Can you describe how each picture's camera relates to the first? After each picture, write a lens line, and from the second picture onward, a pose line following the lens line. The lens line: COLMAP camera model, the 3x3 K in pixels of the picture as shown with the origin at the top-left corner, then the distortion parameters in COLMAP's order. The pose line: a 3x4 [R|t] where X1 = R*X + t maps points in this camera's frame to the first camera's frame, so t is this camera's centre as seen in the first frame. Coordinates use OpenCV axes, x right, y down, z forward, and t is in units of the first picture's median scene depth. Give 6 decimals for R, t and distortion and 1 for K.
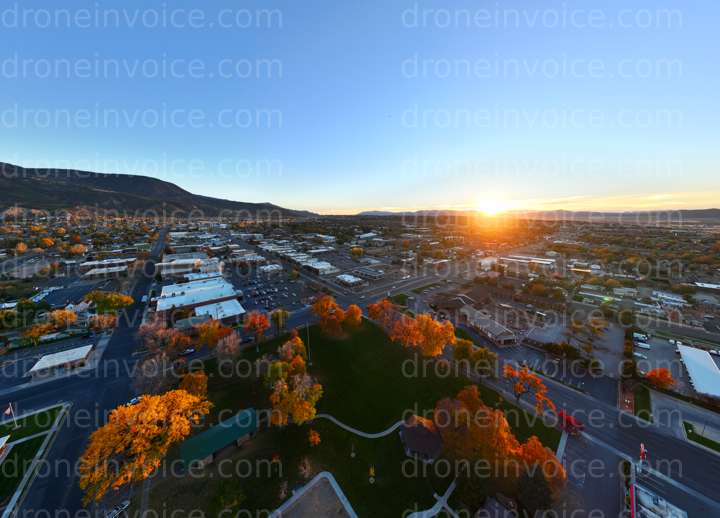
lens RADIAL K [[215.2, 0, 360.0], [0, 215.2, 259.0], [0, 0, 1]] dist [0.000641, -0.000058]
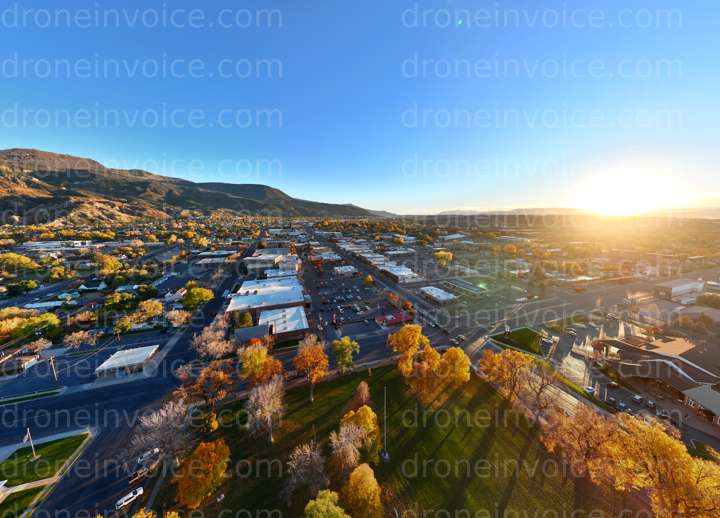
lens RADIAL K [[215.2, 0, 360.0], [0, 215.2, 259.0], [0, 0, 1]] dist [0.000641, -0.000058]
pose [[0.939509, 0.064082, -0.336478, -0.049746], [-0.064076, 0.997883, 0.011132, -0.016052], [0.336479, 0.011102, 0.941626, 0.156837]]
